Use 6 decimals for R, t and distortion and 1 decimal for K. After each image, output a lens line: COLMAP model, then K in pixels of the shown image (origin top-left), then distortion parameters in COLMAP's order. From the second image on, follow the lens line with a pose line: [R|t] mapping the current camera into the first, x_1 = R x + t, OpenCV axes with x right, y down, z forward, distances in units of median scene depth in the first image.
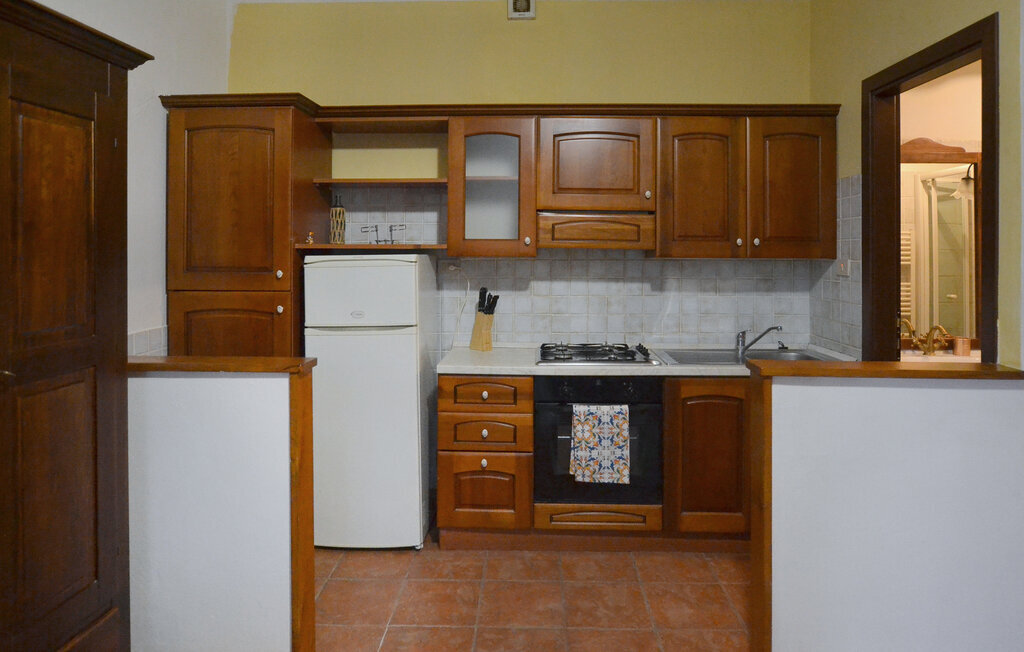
lens RADIAL K [[652.9, 0, 511.3], [0, 652.9, 249.8], [0, 0, 1]] dist [-0.024629, -0.000218]
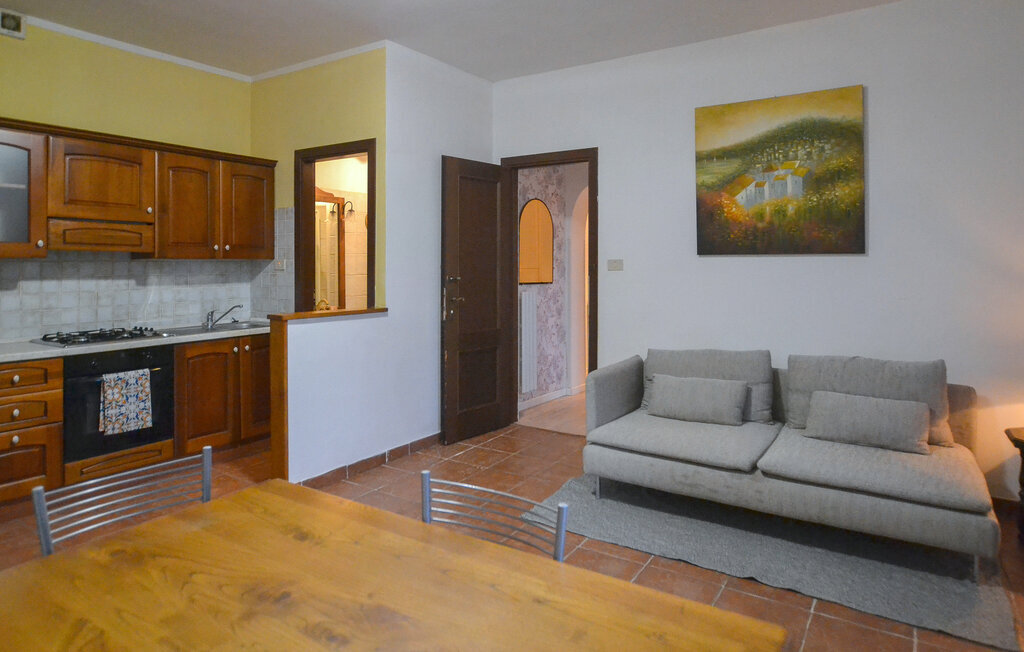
lens RADIAL K [[652.9, 0, 511.3], [0, 652.9, 249.8], [0, 0, 1]] dist [-0.024629, -0.000218]
pose [[0.534016, 0.013854, 0.845361, -0.515429], [0.004540, 0.999804, -0.019253, 0.023708], [-0.845462, 0.014119, 0.533848, -0.316487]]
